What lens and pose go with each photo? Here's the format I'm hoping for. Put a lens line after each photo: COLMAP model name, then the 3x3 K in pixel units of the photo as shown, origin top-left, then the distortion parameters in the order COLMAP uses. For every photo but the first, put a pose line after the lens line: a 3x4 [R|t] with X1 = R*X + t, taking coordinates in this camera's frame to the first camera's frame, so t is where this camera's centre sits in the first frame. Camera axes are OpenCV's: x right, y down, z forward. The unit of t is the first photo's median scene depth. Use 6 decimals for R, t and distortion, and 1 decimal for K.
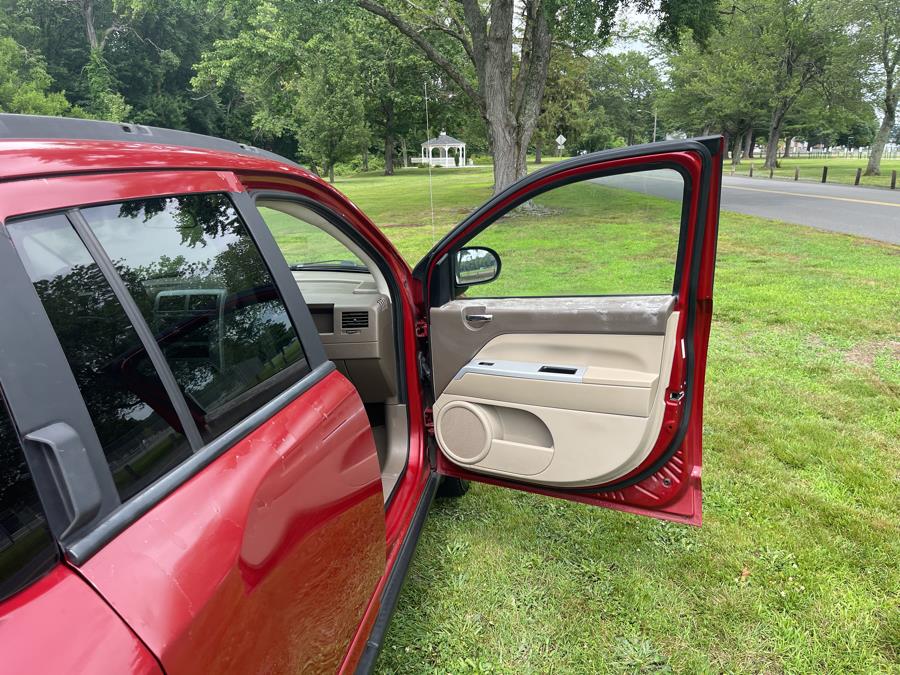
lens RADIAL K [[685.1, 0, 447.1], [0, 685.1, 332.1], [0, 0, 1]] dist [0.066213, -0.115860]
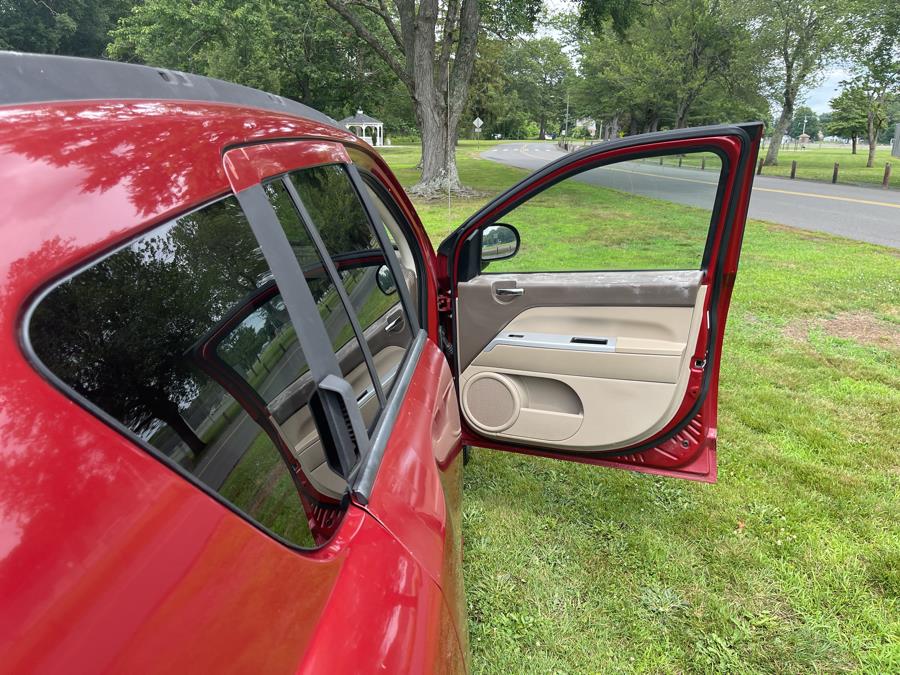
lens RADIAL K [[685.1, 0, 447.1], [0, 685.1, 332.1], [0, 0, 1]] dist [0.066213, -0.115860]
pose [[0.992255, -0.004208, 0.124145, -0.147299], [0.000971, 0.999658, 0.026121, 0.010810], [-0.124212, -0.025798, 0.991920, -0.018369]]
